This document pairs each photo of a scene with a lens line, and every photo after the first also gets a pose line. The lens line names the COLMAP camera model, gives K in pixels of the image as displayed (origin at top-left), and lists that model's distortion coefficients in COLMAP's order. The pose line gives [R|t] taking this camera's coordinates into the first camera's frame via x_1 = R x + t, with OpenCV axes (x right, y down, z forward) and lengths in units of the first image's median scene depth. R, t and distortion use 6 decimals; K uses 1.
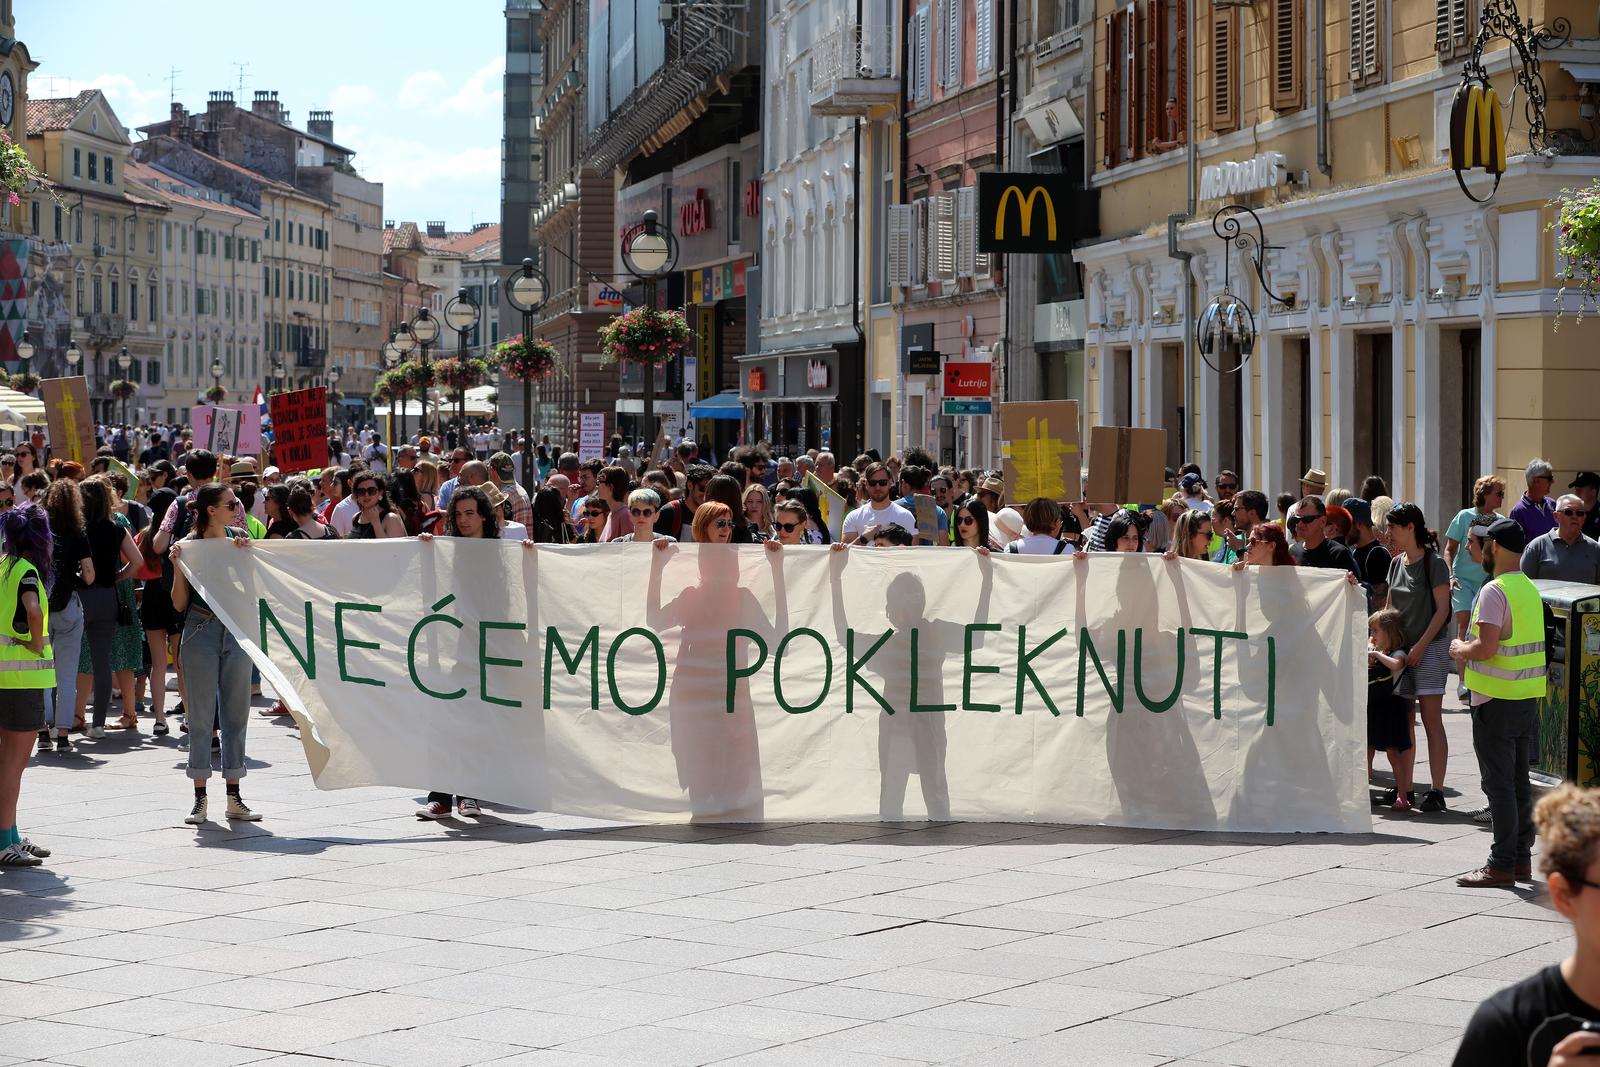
lens RADIAL K [[3769.1, 0, 800.0], [0, 3769.1, 533.5], [0, 0, 1]] dist [-0.220918, -0.275605]
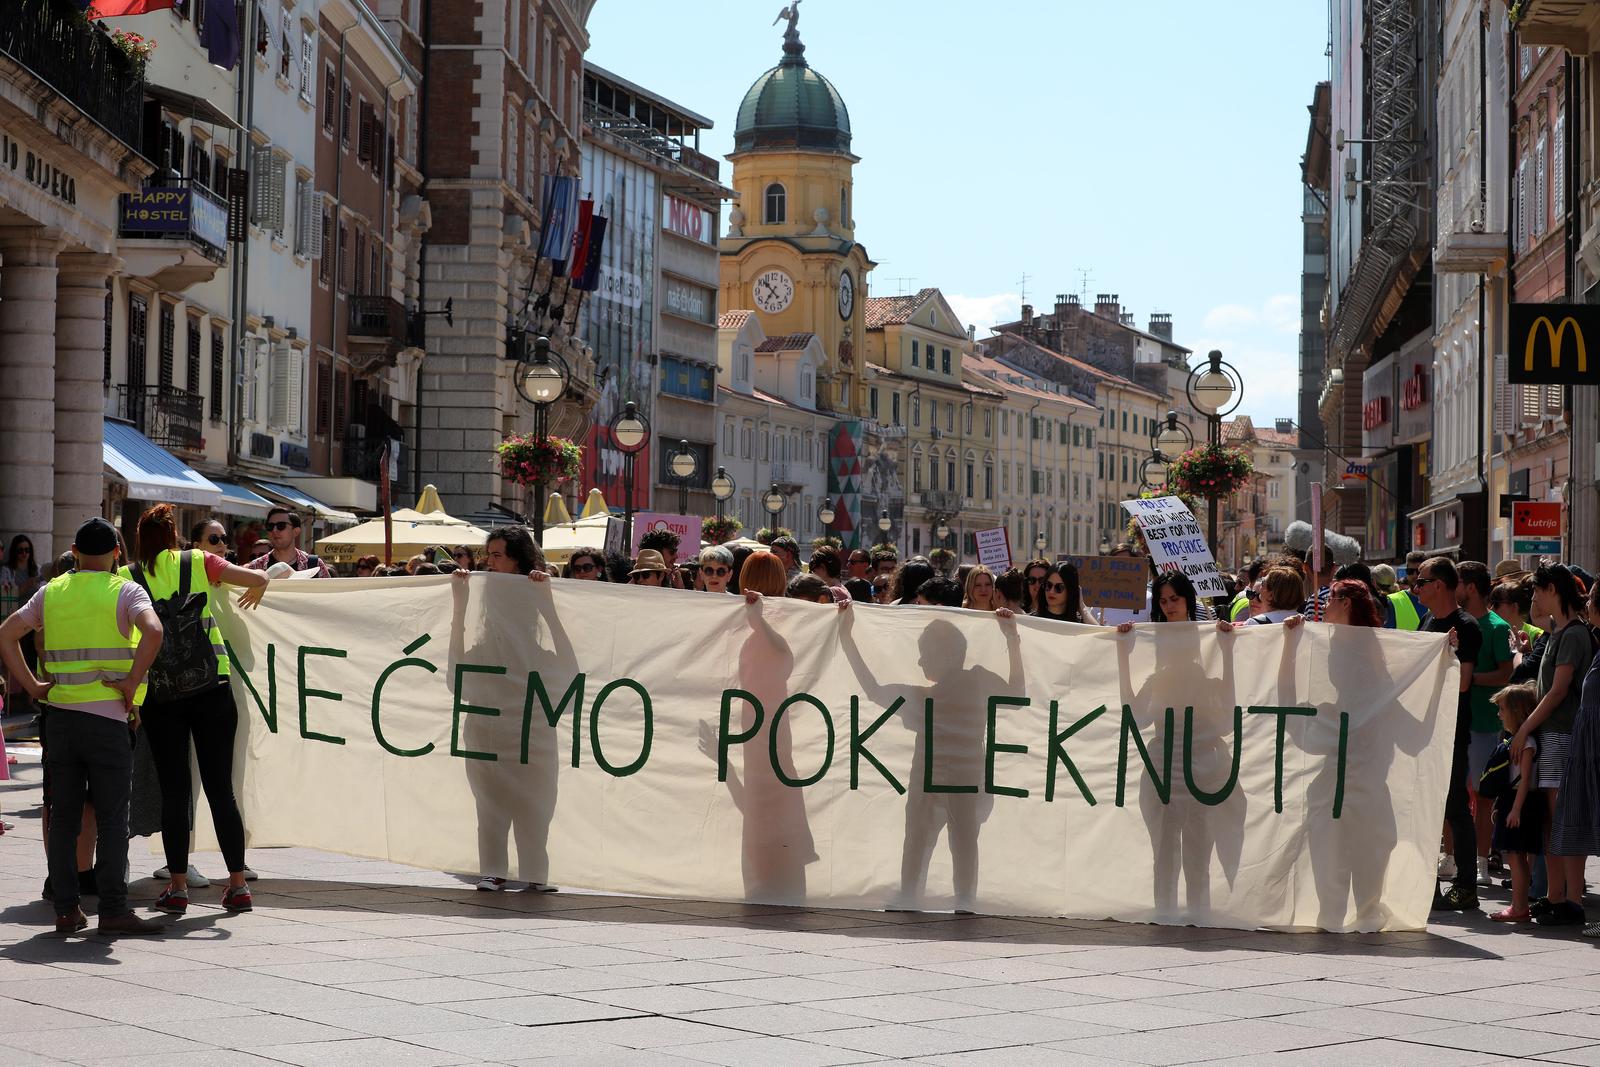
lens RADIAL K [[3362.2, 0, 800.0], [0, 3362.2, 533.5], [0, 0, 1]] dist [-0.249138, 0.426389]
pose [[0.967991, 0.008089, -0.250855, 0.022931], [-0.020927, 0.998601, -0.048550, 0.002911], [0.250111, 0.052246, 0.966807, 0.027802]]
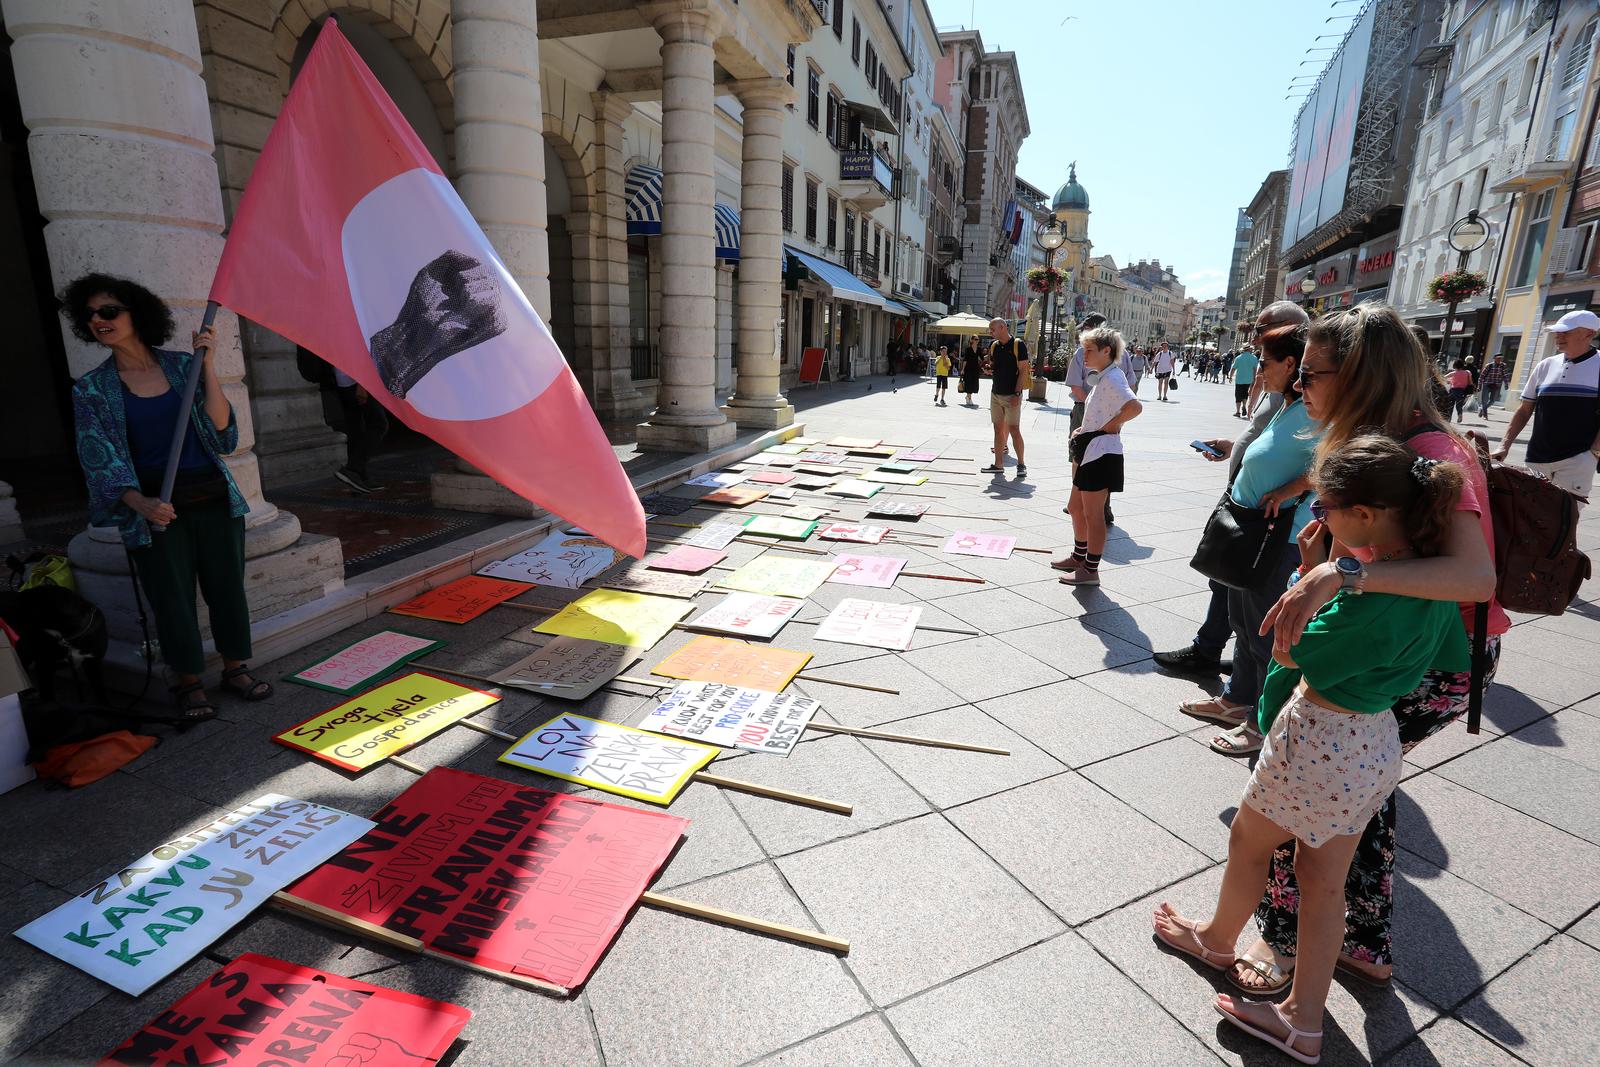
lens RADIAL K [[789.7, 0, 800.0], [0, 789.7, 533.5], [0, 0, 1]] dist [-0.100376, 0.067350]
pose [[0.855608, 0.140541, -0.498180, -0.031568], [-0.036506, 0.976423, 0.212758, -0.001297], [0.516335, -0.163851, 0.840566, 0.153795]]
